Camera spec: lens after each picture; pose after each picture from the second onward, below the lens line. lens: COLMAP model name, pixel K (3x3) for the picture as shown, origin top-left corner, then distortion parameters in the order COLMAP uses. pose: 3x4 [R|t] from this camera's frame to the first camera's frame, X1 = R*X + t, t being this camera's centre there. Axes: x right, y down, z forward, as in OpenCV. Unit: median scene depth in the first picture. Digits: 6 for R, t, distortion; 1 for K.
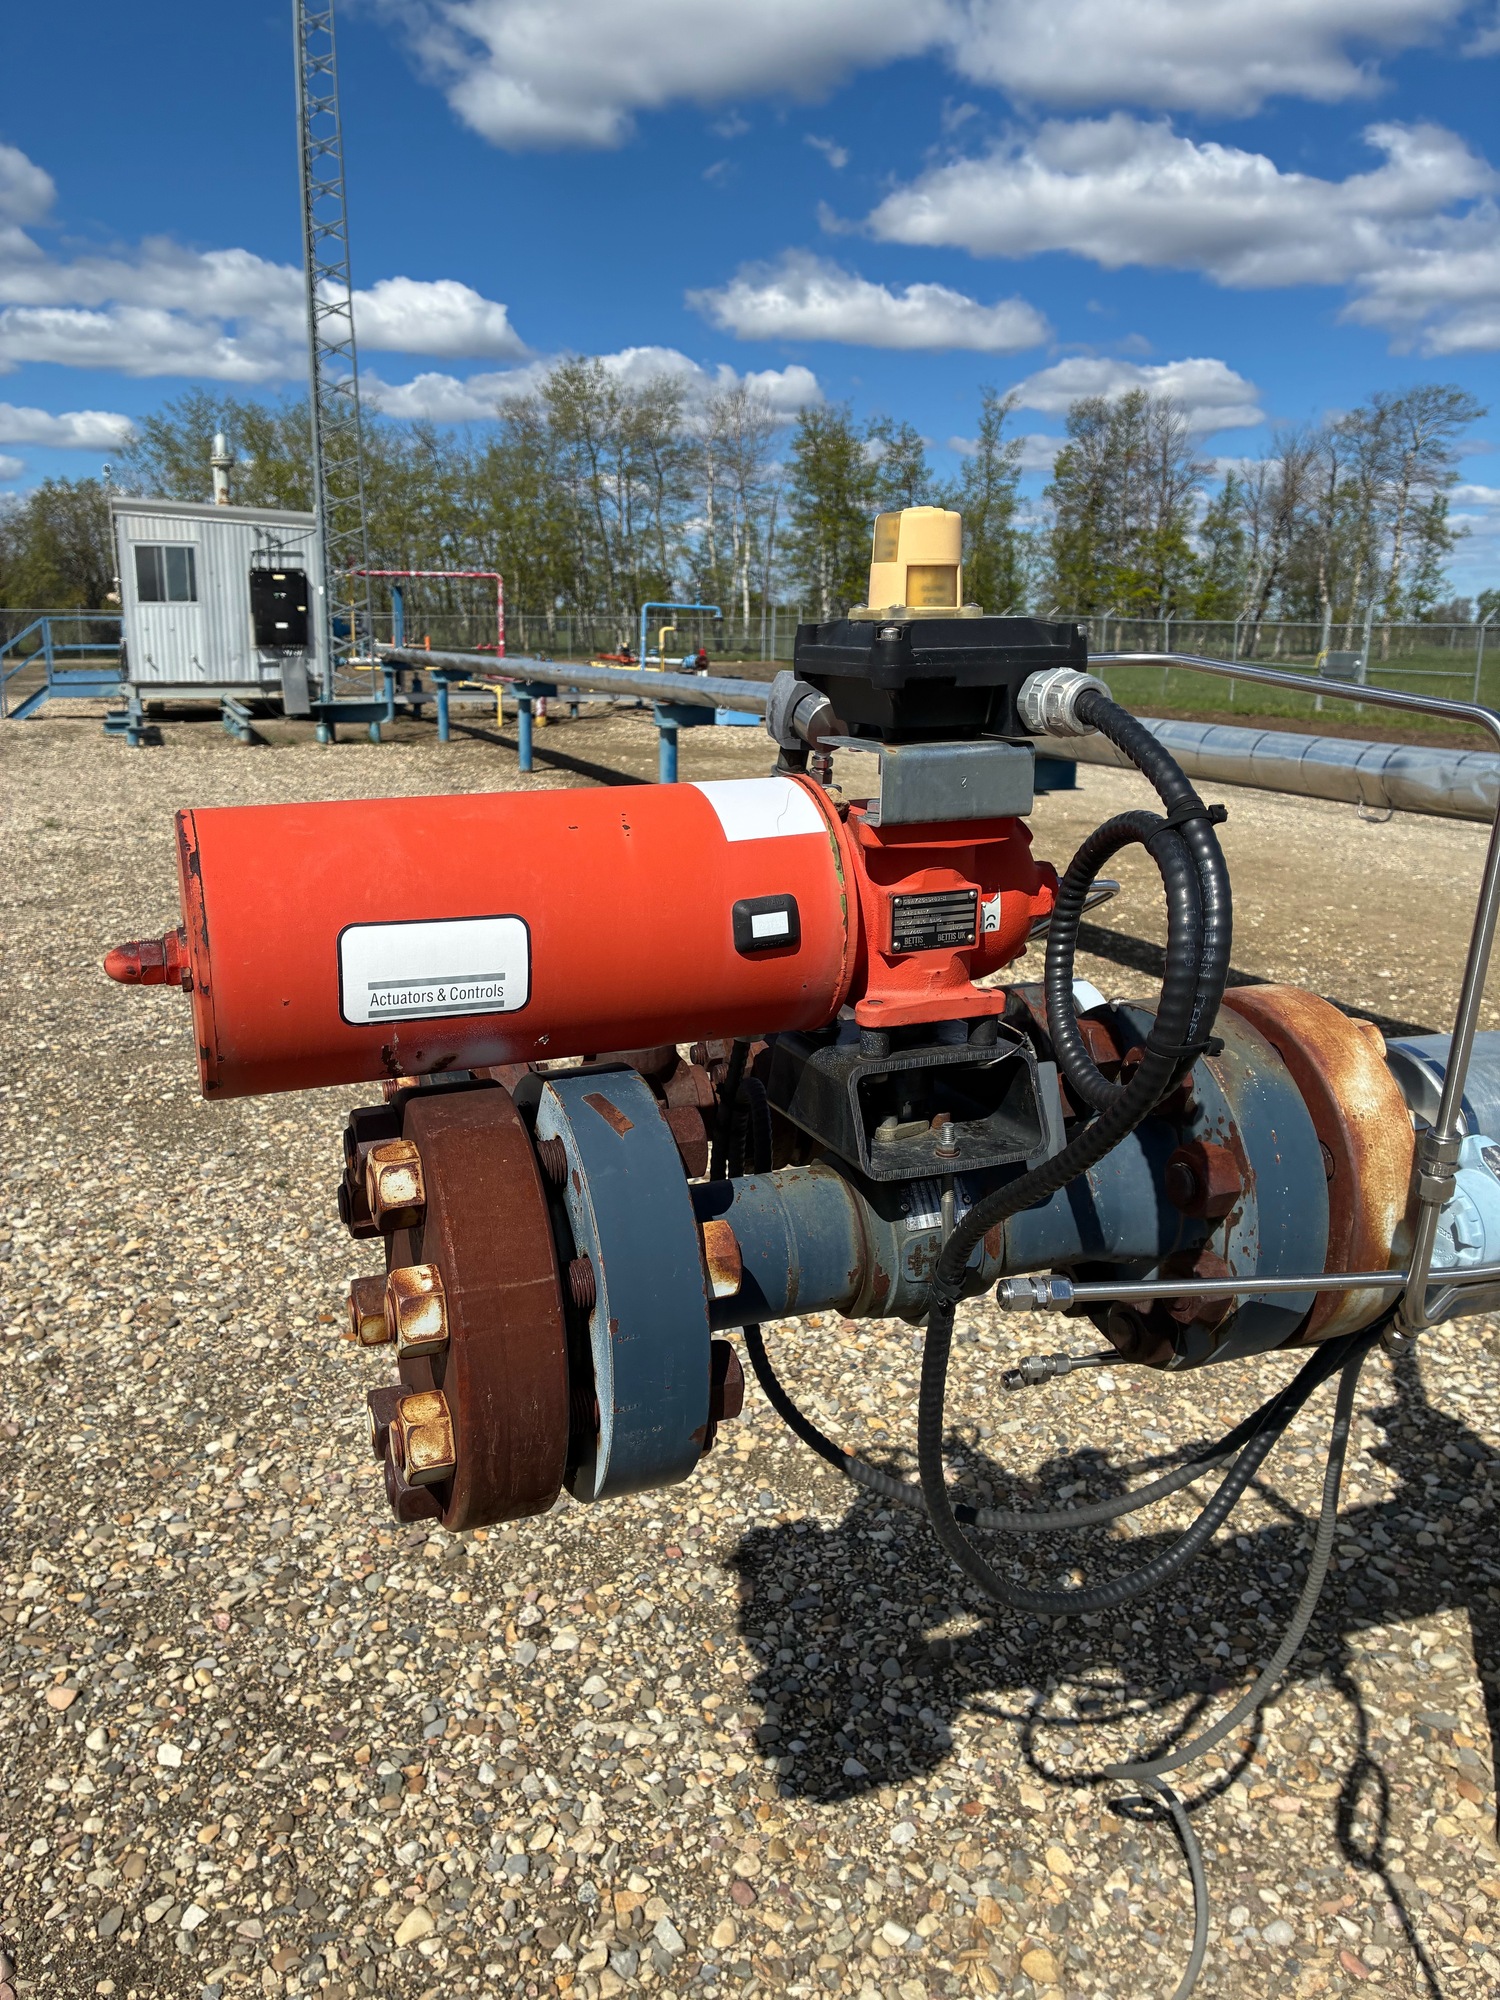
lens RADIAL K [[1539.2, 0, 749.4], [0, 1539.2, 999.4], [0, 0, 1]] dist [-0.002152, -0.011721]
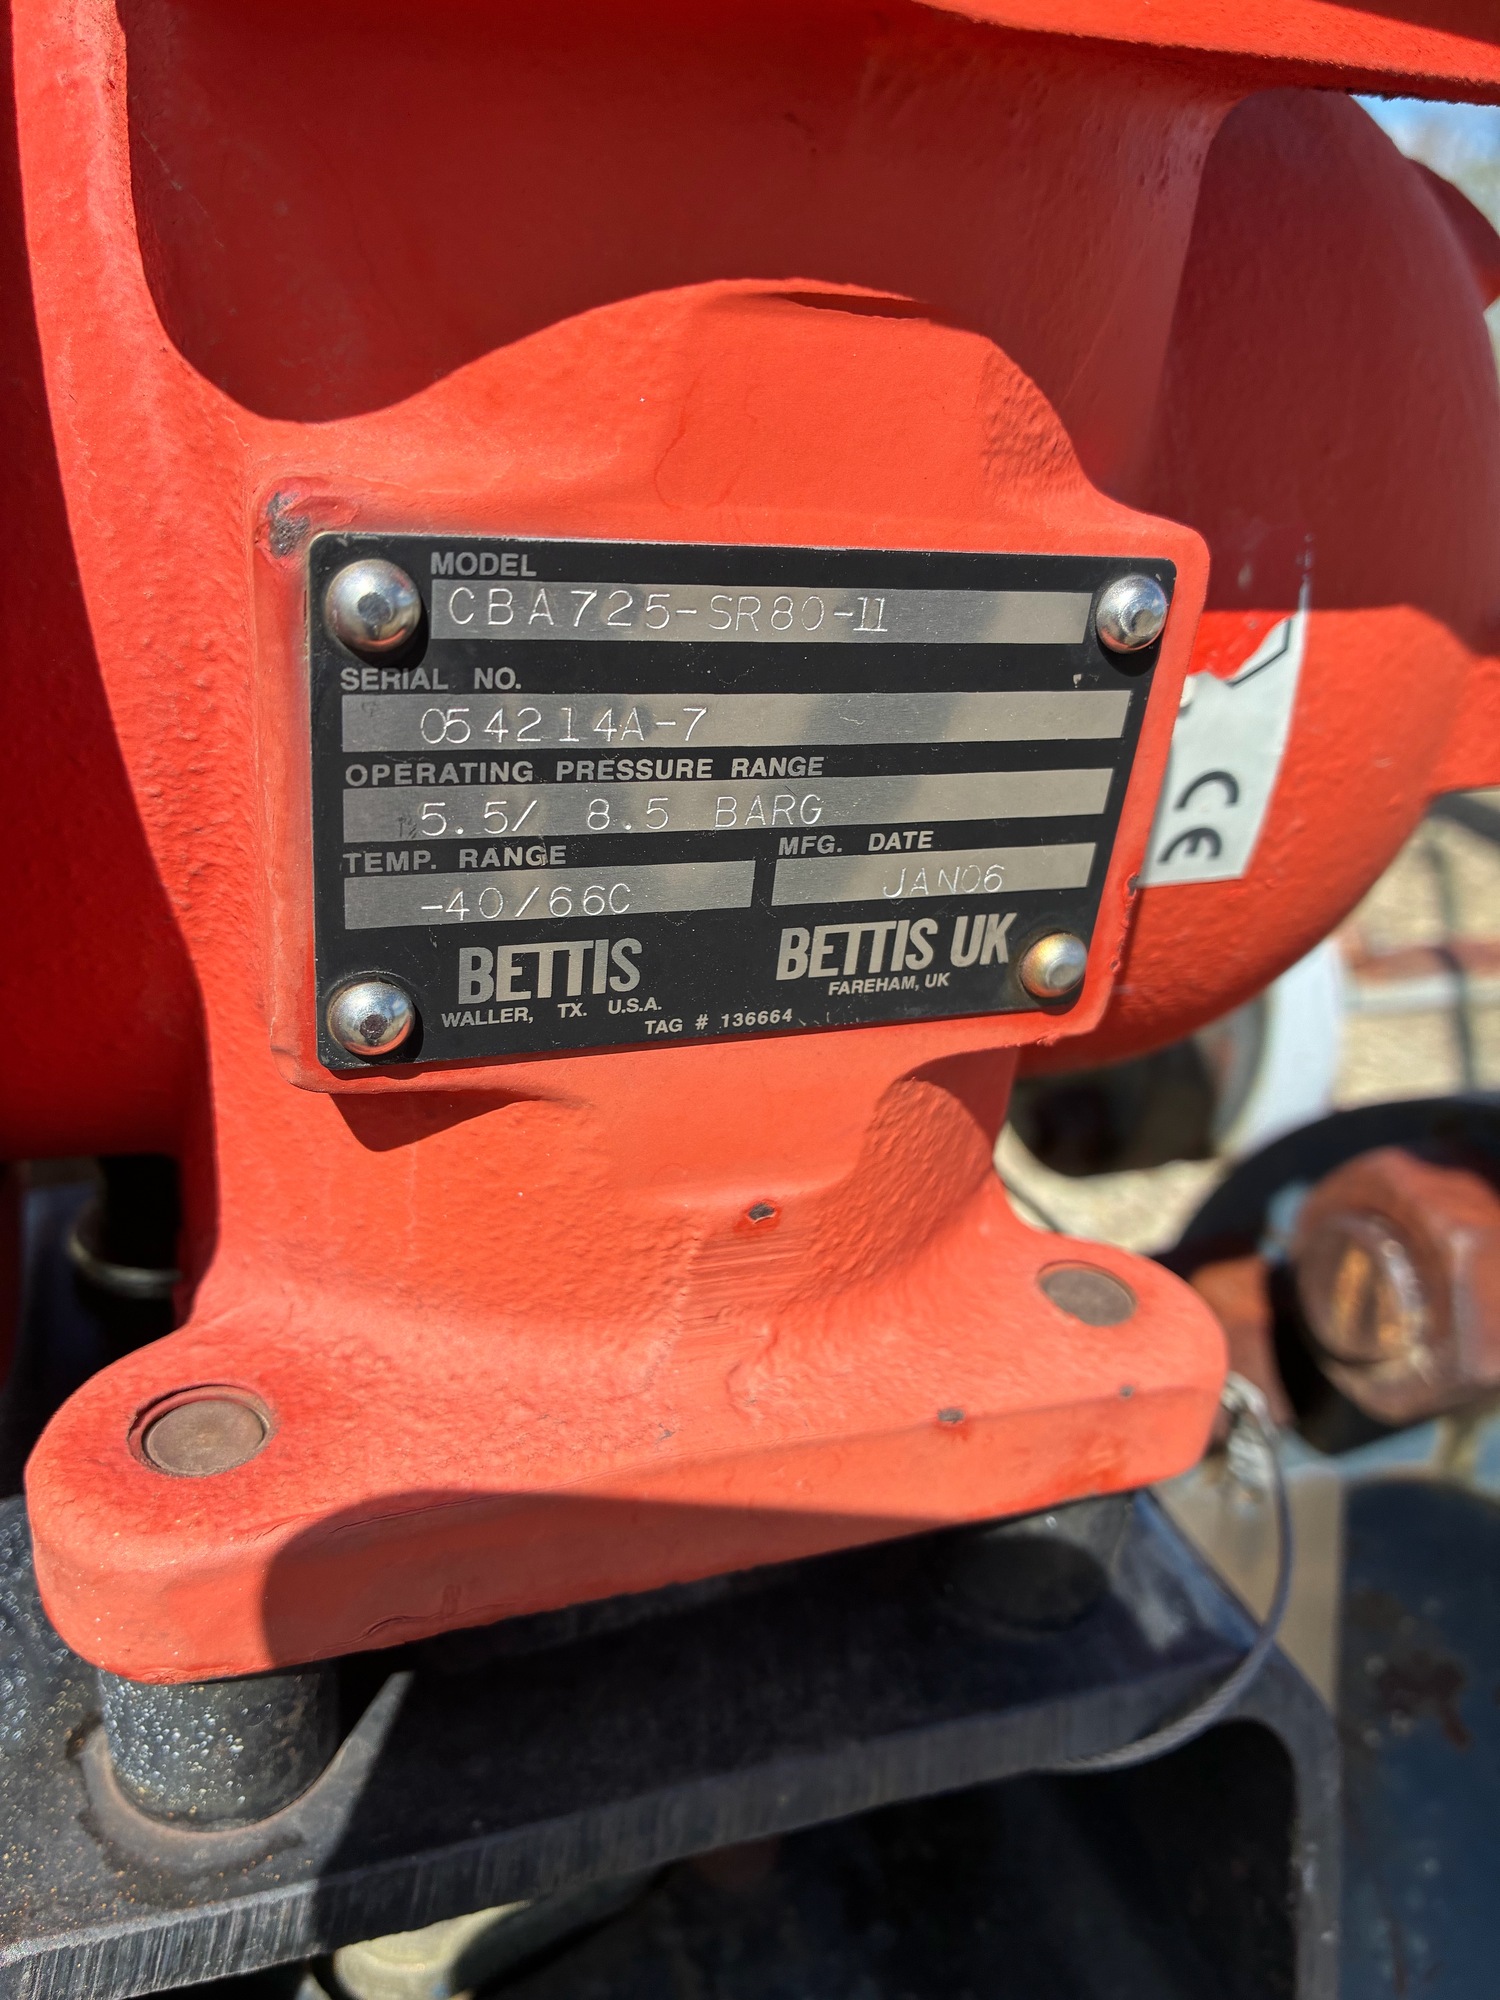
lens RADIAL K [[1539.2, 0, 748.9], [0, 1539.2, 1002.0], [0, 0, 1]] dist [-0.002152, -0.011721]
pose [[0.993999, 0.109365, -0.002381, 0.120721], [-0.106727, 0.974333, 0.198206, -0.059384], [0.023996, -0.196762, 0.980158, 0.882212]]
